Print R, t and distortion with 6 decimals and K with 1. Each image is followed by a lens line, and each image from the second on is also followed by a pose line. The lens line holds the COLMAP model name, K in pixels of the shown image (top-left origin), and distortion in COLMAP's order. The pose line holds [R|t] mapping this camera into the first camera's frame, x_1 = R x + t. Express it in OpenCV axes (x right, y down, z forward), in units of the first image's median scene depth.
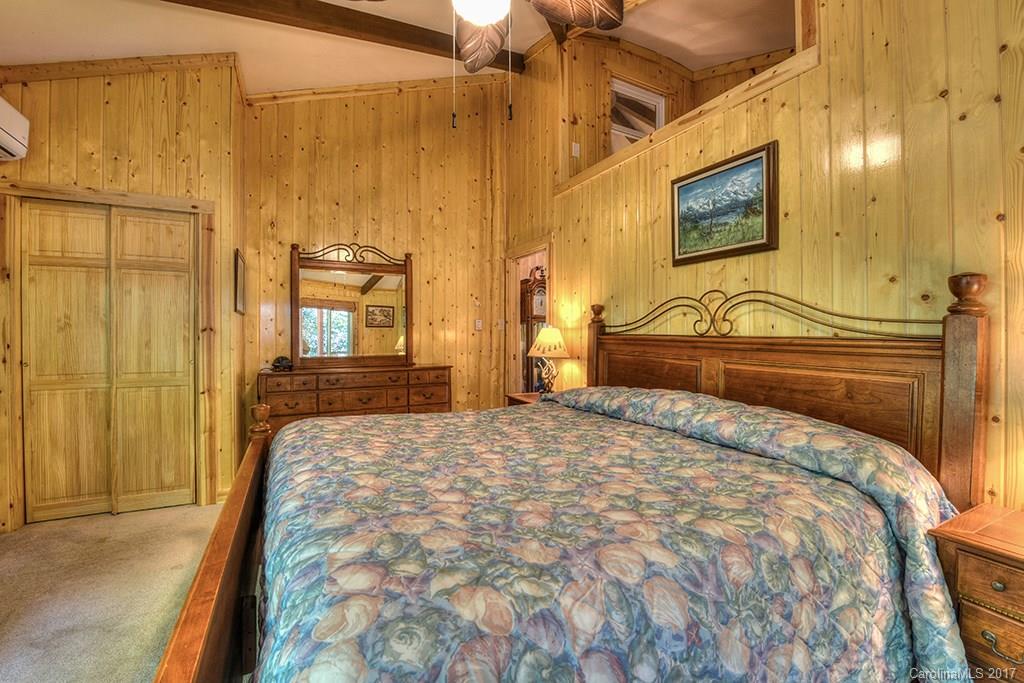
lens RADIAL K [[421.3, 0, 512.0], [0, 421.3, 341.5], [0, 0, 1]] dist [-0.020101, 0.000051]
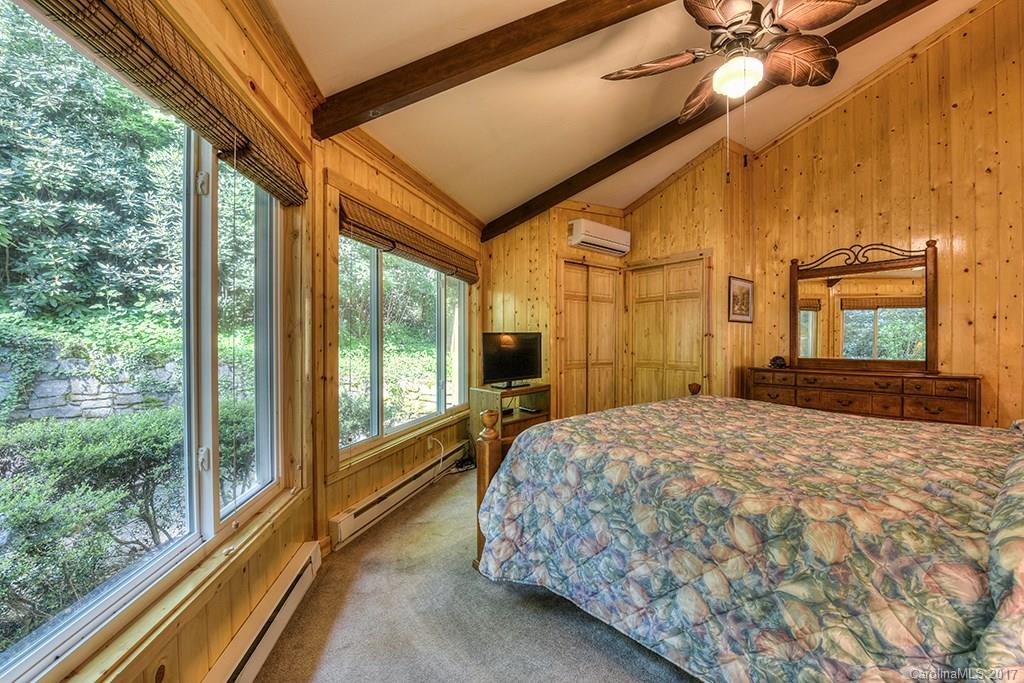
lens RADIAL K [[409.3, 0, 510.2], [0, 409.3, 344.8], [0, 0, 1]] dist [-0.017436, -0.002269]
pose [[0.181915, 0.007224, -0.983288, 0.433101], [-0.012713, 0.999907, 0.004994, 0.006440], [0.983232, 0.011592, 0.181989, 0.032735]]
